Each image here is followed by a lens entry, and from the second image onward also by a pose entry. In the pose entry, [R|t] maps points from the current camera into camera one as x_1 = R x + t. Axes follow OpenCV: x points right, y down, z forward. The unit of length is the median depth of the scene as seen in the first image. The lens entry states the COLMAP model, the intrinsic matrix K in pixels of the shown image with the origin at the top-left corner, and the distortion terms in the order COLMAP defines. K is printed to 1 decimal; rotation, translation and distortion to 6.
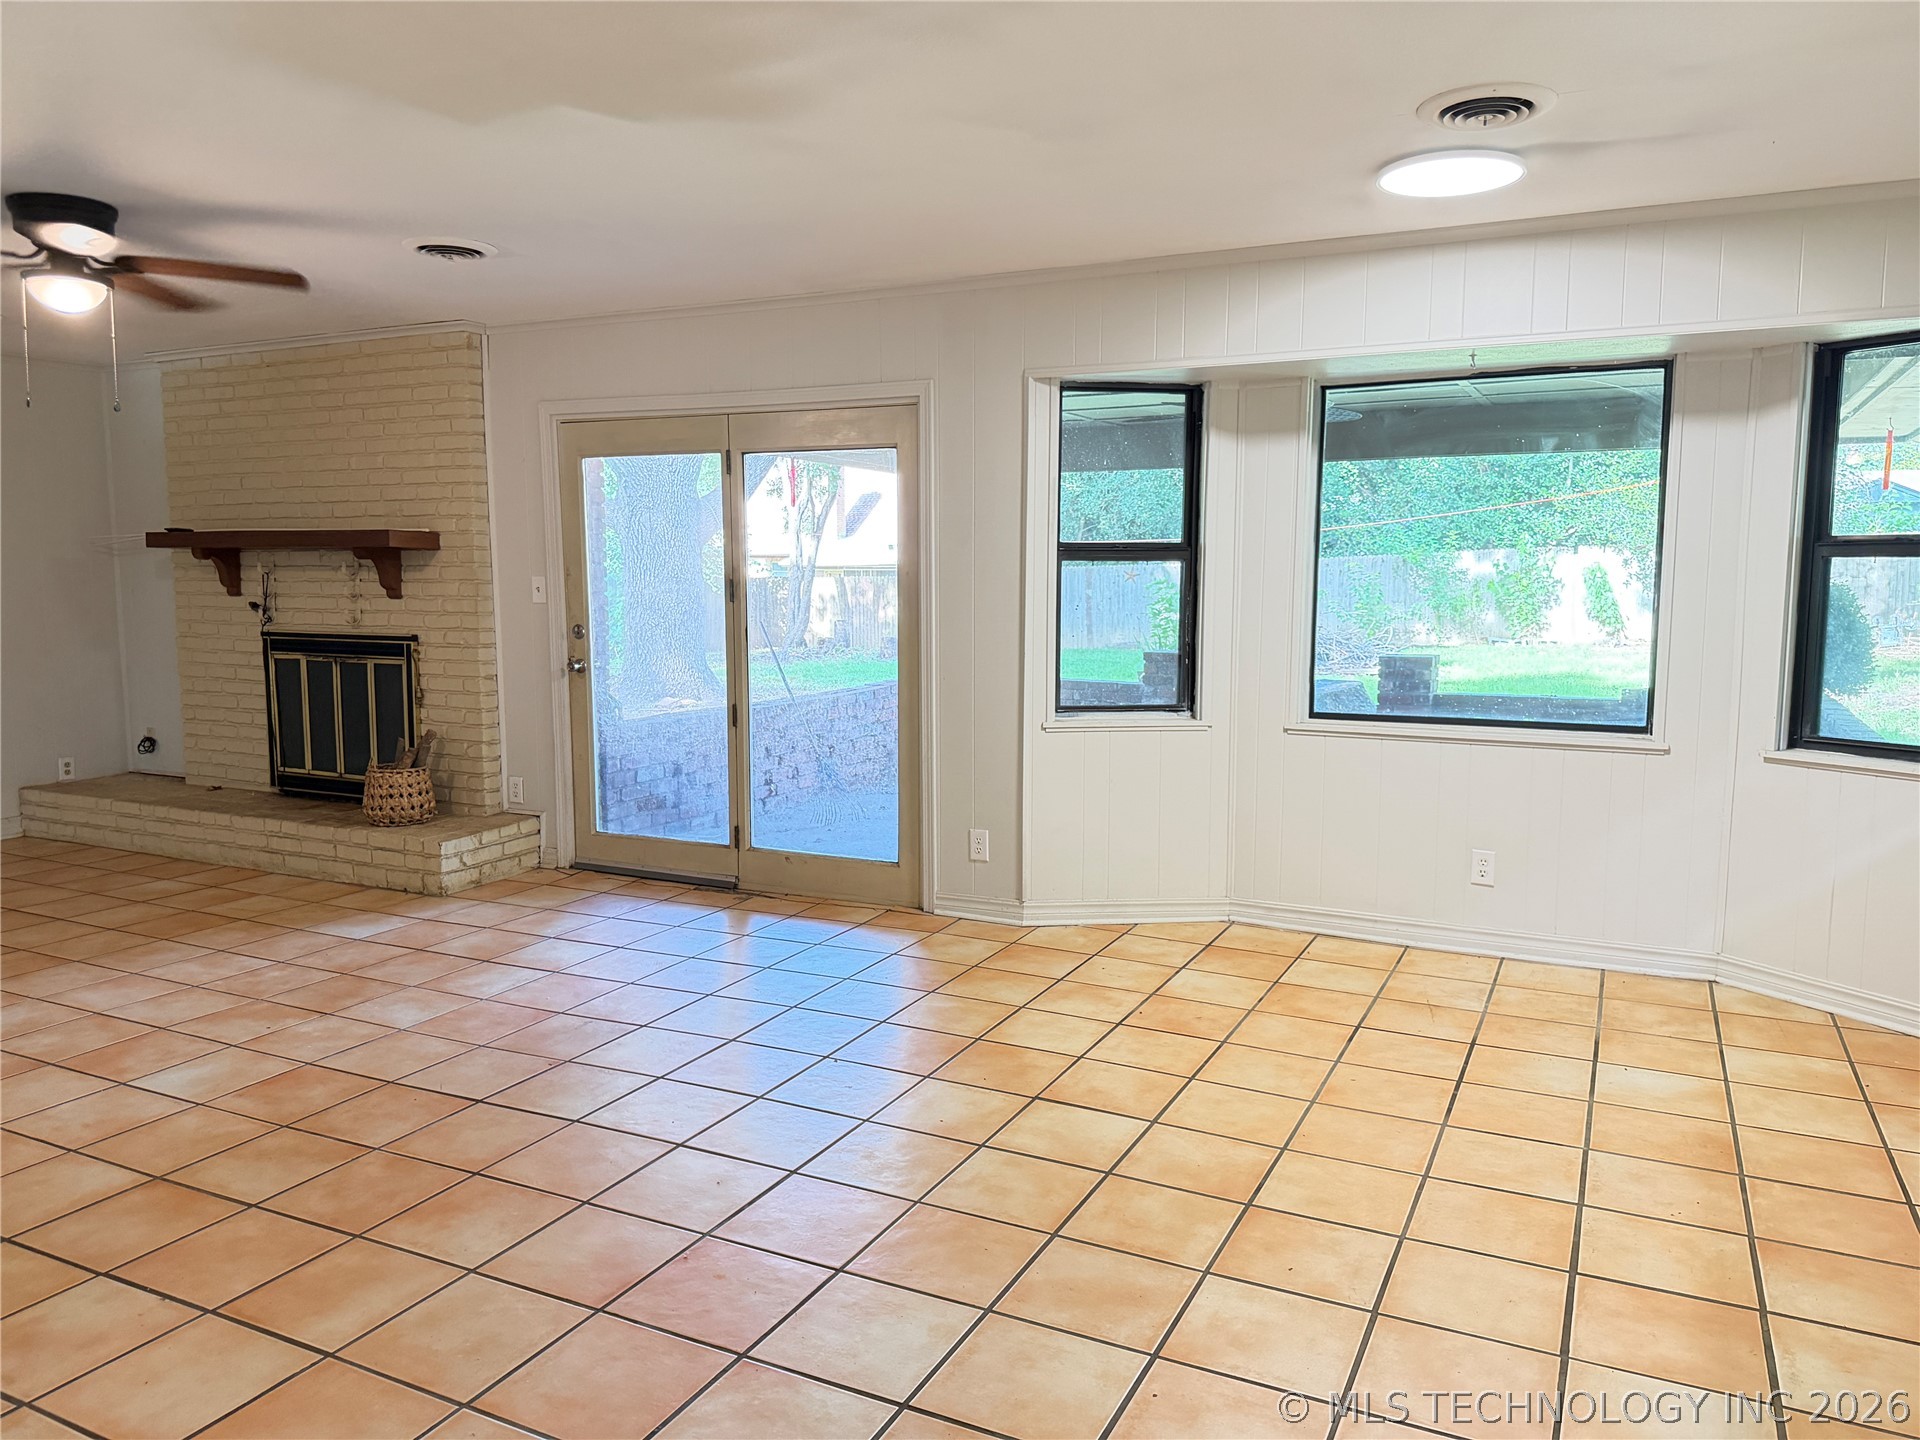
lens RADIAL K [[1356.6, 0, 988.0], [0, 1356.6, 701.5], [0, 0, 1]] dist [0.047201, -0.042559]
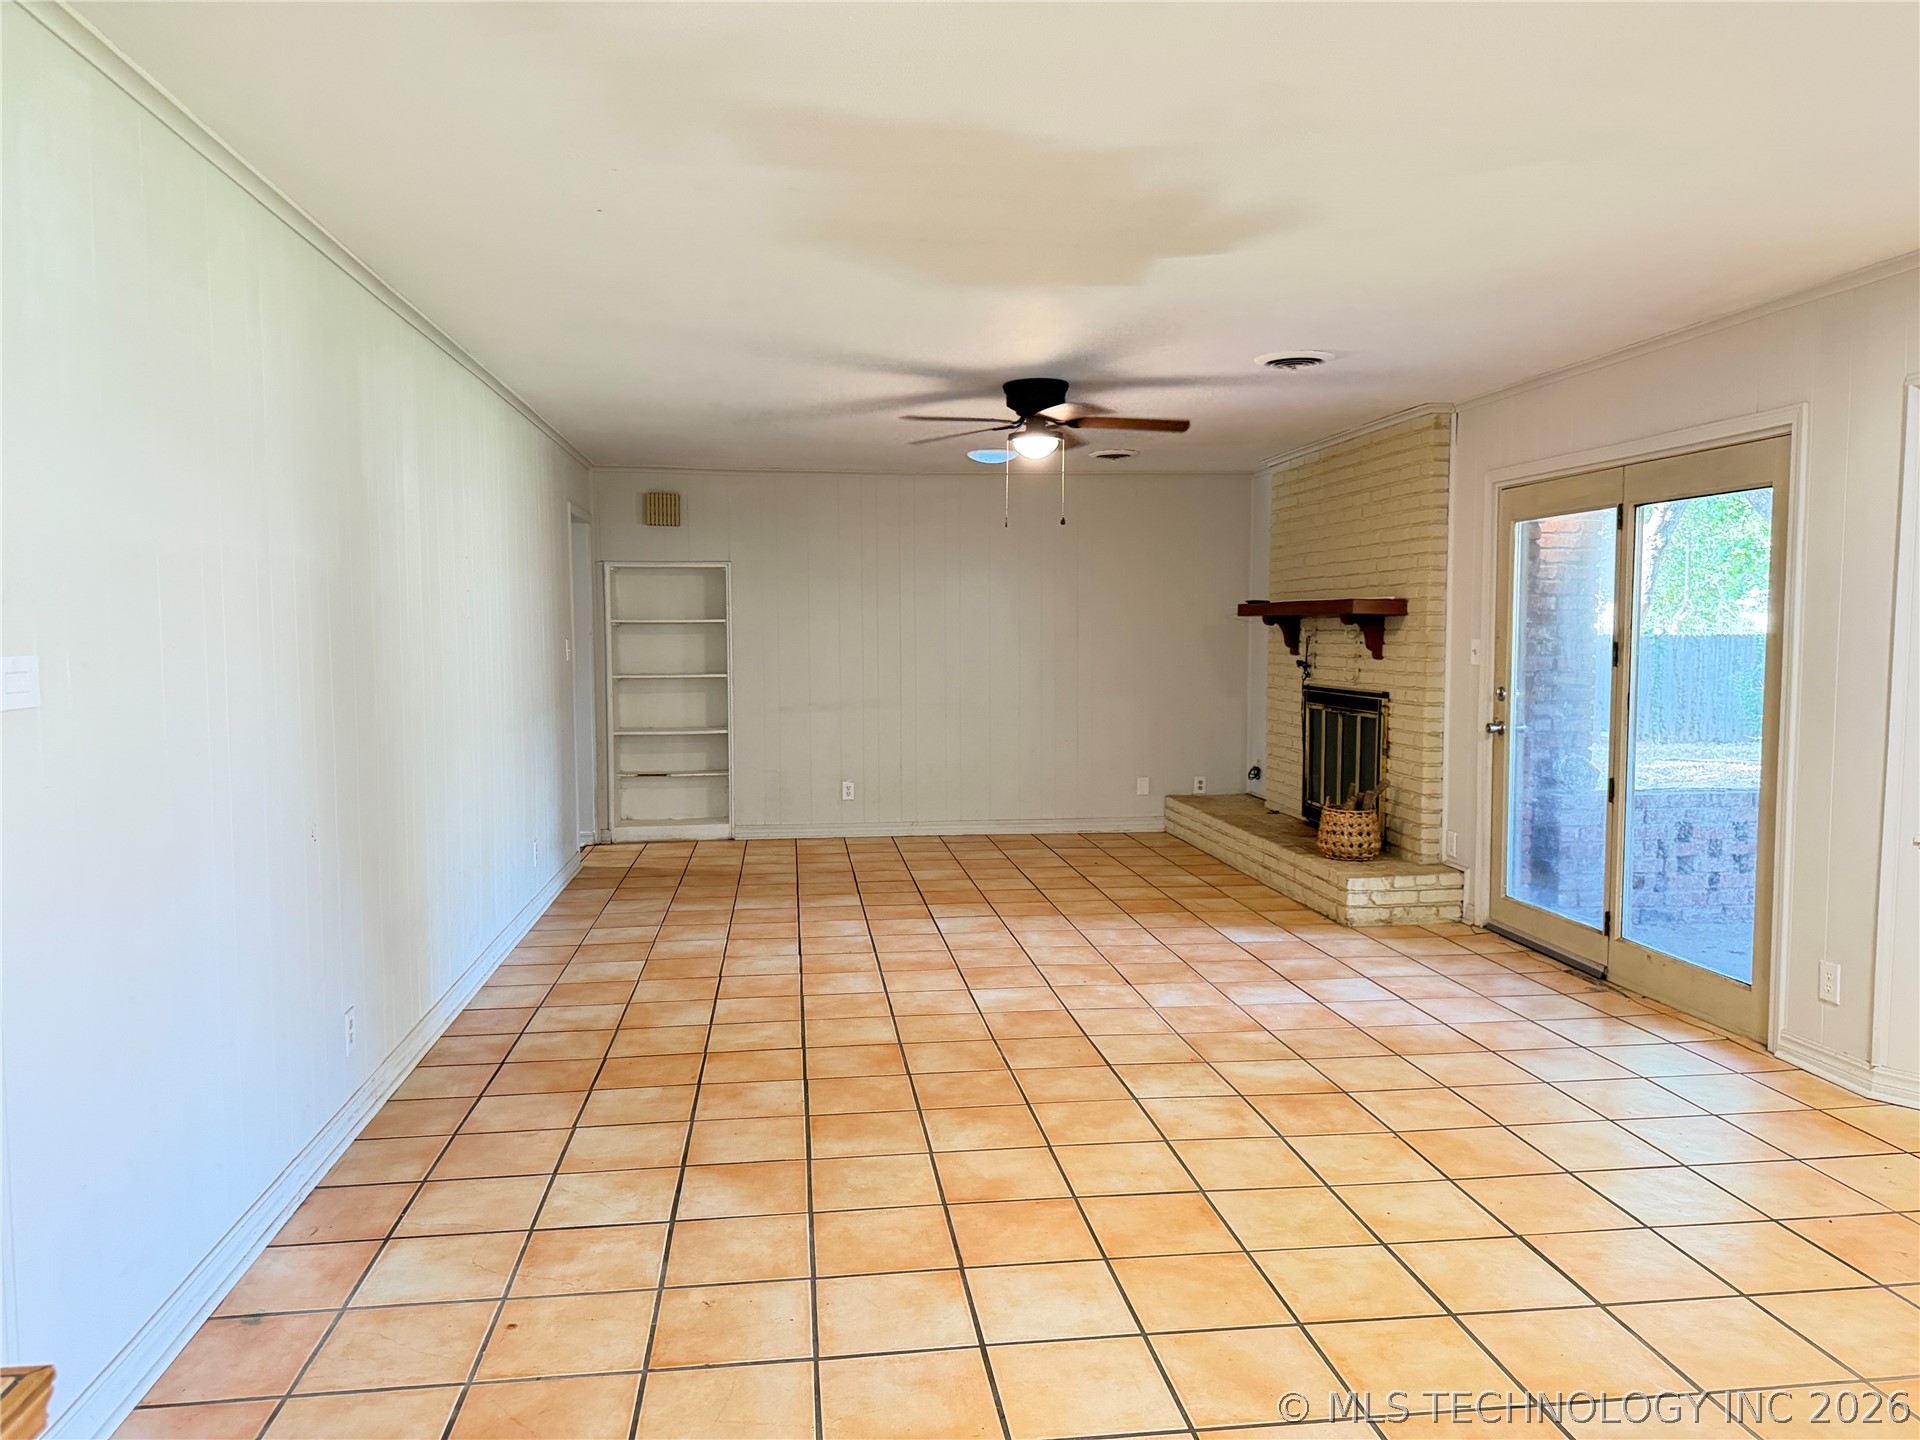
lens RADIAL K [[1356.6, 0, 959.4], [0, 1356.6, 706.6], [0, 0, 1]] dist [0.047201, -0.042559]
pose [[0.544988, 0.046635, -0.837146, 0.324247], [-0.080670, 0.996736, 0.003009, -0.012880], [0.834554, 0.065893, 0.546971, 0.112881]]
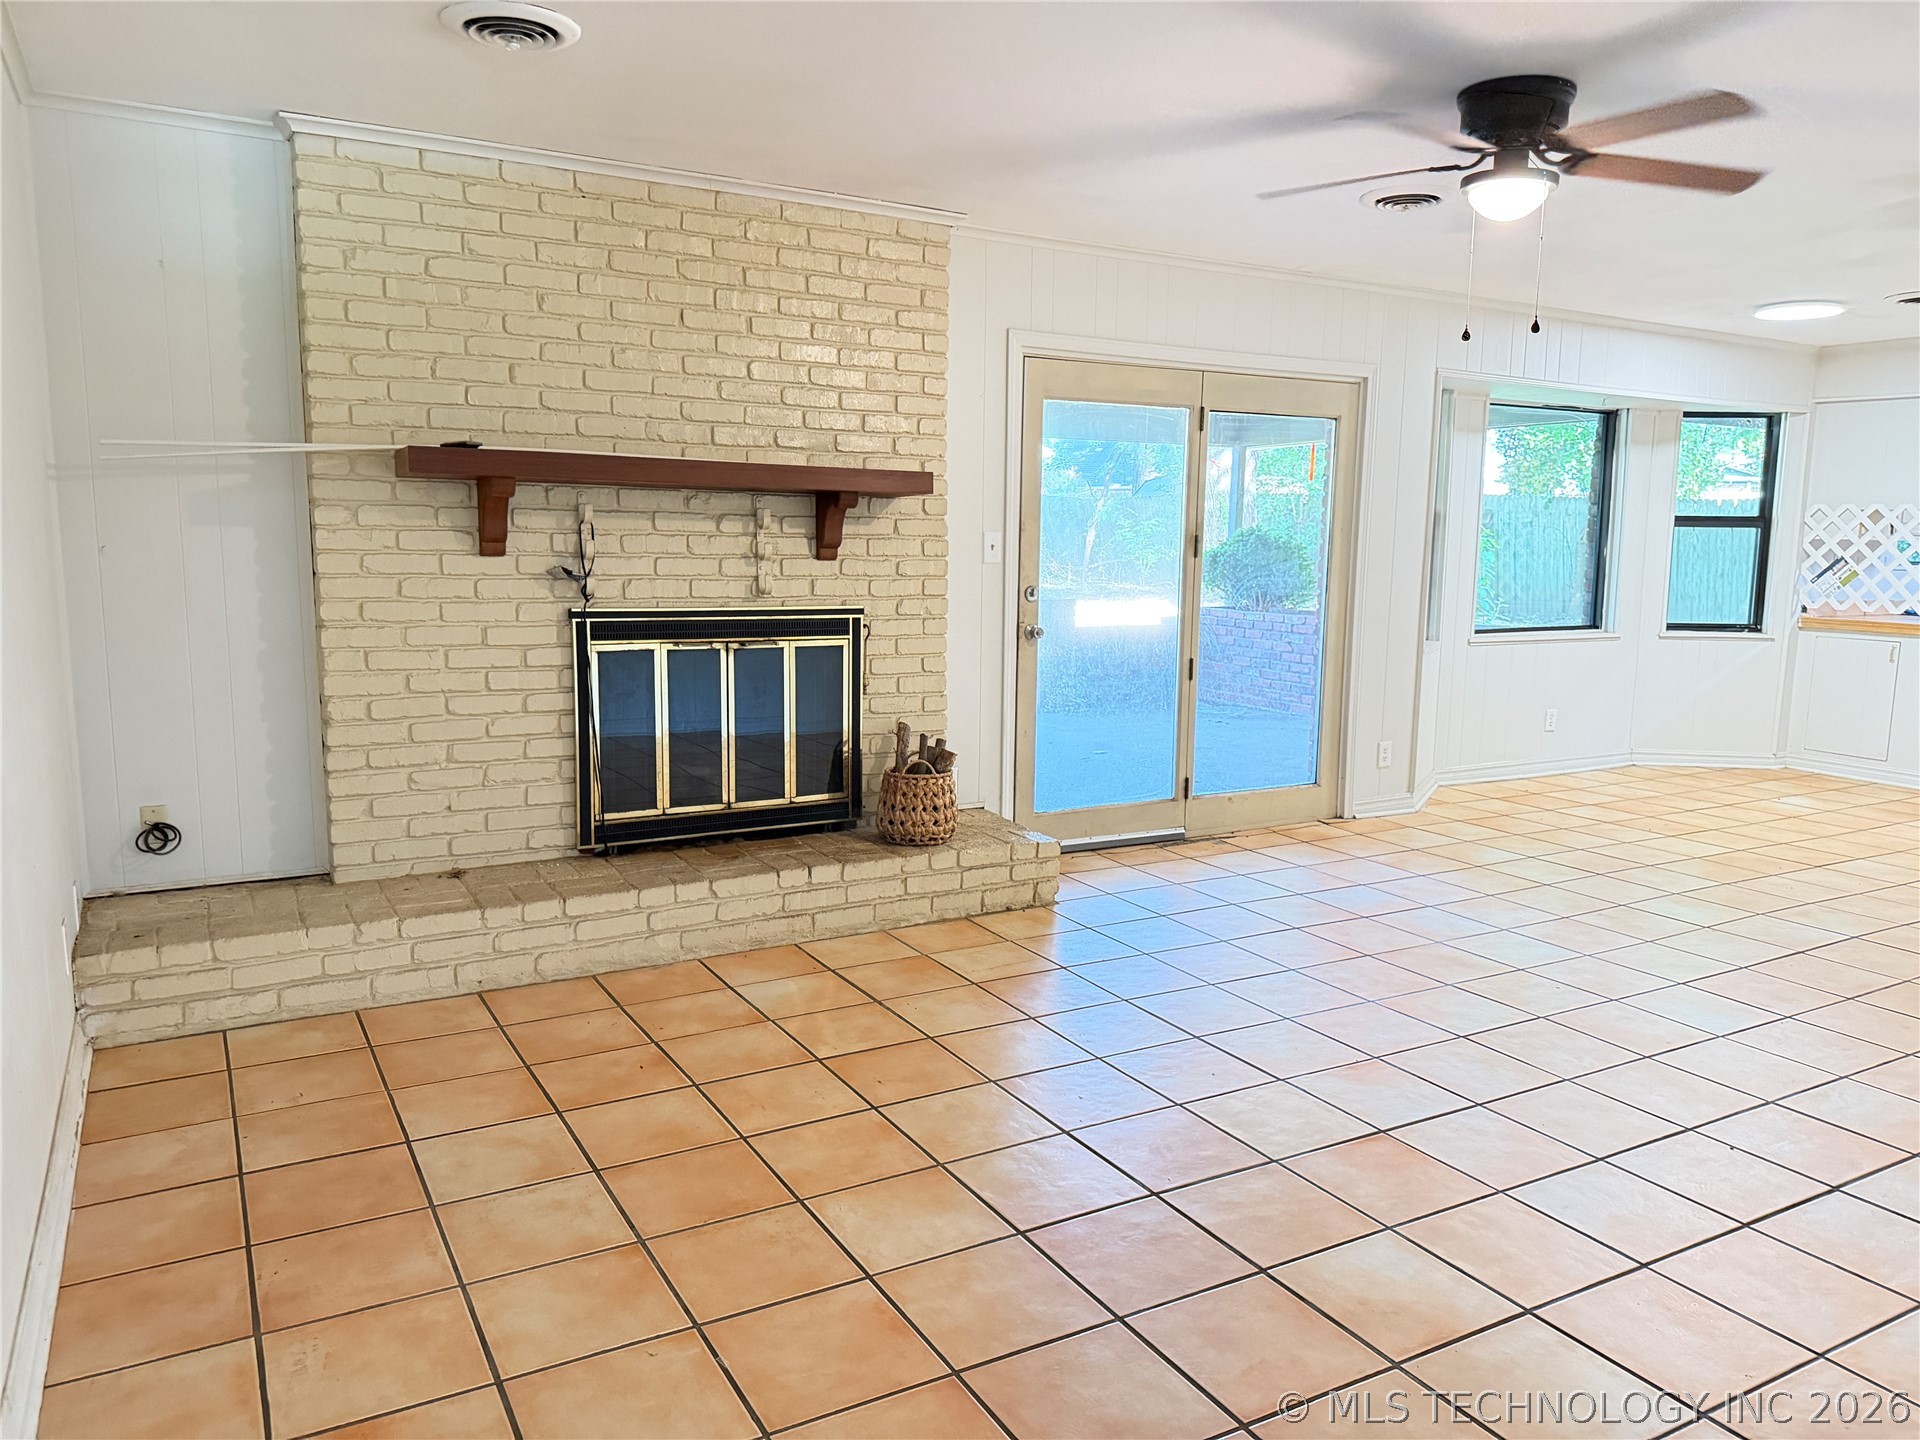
lens RADIAL K [[1356.6, 0, 966.4], [0, 1356.6, 719.8], [0, 0, 1]] dist [0.047201, -0.042559]
pose [[0.557614, -0.109012, 0.822911, -1.056402], [0.062814, 0.994038, 0.089118, -0.050499], [-0.827720, 0.001997, 0.561137, 0.531230]]
